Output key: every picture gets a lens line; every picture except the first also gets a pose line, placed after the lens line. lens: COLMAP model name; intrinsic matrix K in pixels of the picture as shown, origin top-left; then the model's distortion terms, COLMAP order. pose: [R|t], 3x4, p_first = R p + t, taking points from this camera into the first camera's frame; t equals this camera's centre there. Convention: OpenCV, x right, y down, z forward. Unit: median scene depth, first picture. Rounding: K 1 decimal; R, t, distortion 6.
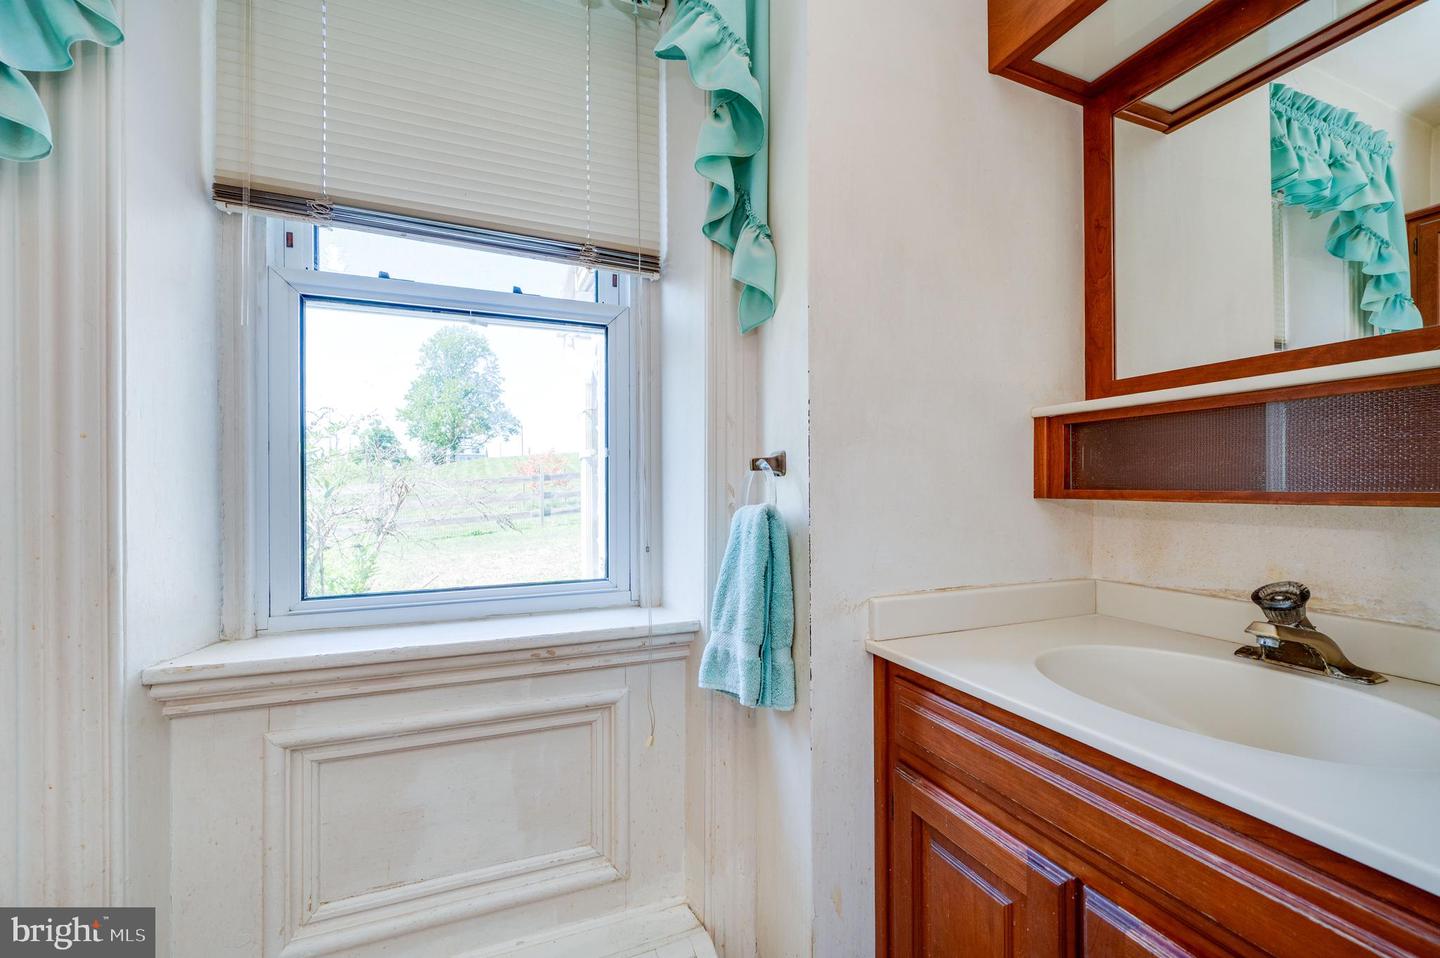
lens RADIAL K [[554.1, 0, 718.5], [0, 554.1, 485.2], [0, 0, 1]] dist [-0.000322, -0.000004]
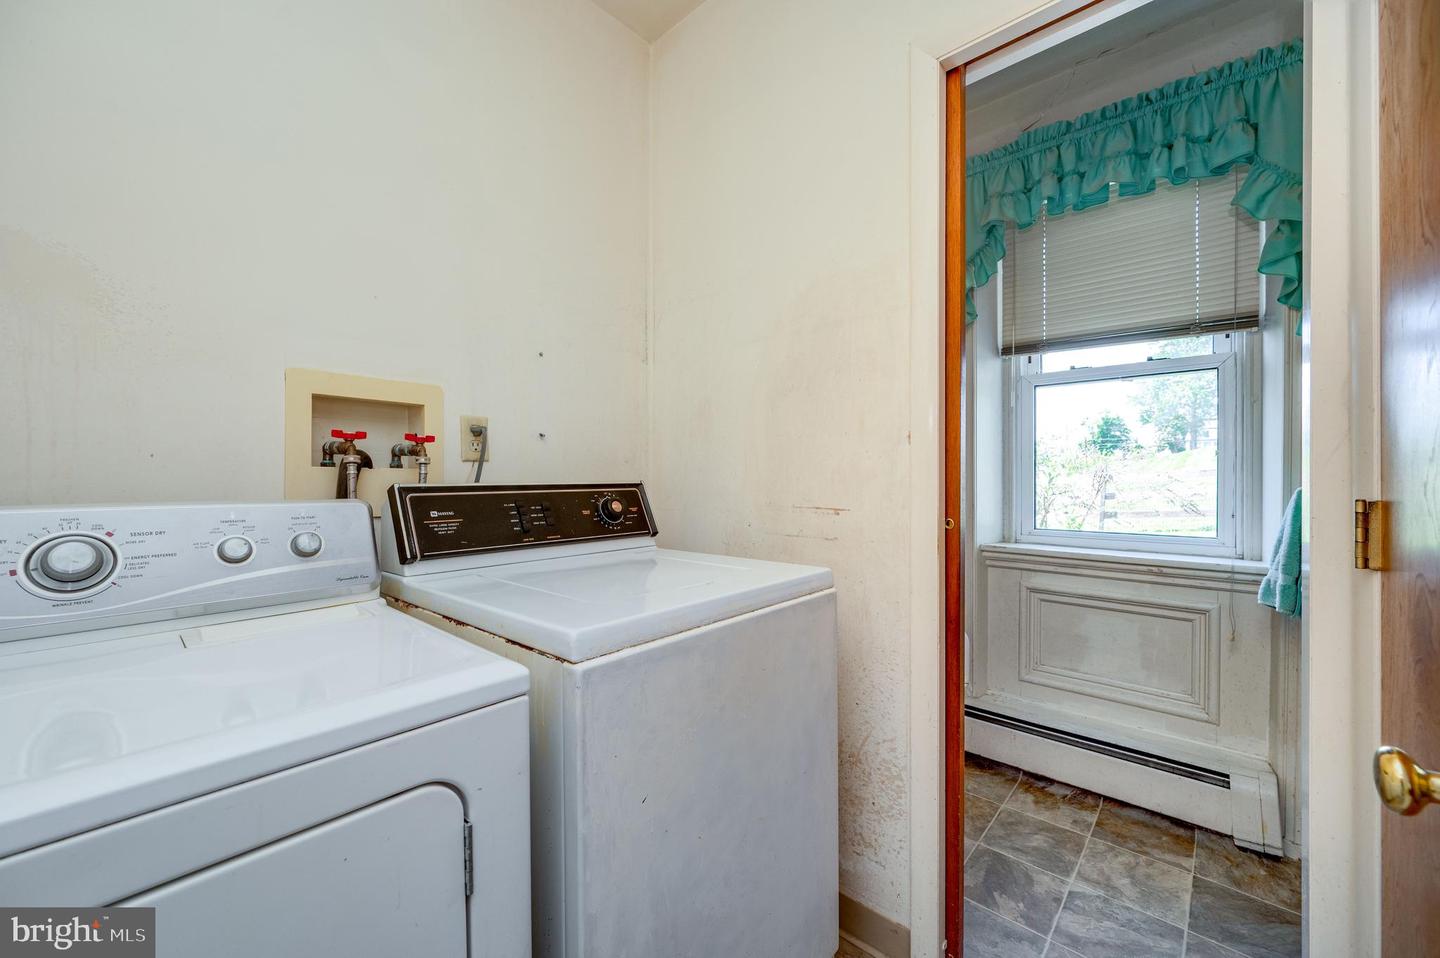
lens RADIAL K [[603.3, 0, 732.6], [0, 603.3, 482.9], [0, 0, 1]] dist [-0.002274, -0.000108]
pose [[0.444215, 0.009106, -0.895874, 0.770886], [0.000378, 0.999946, 0.010351, 0.004516], [0.895920, -0.004937, 0.444188, -1.018323]]
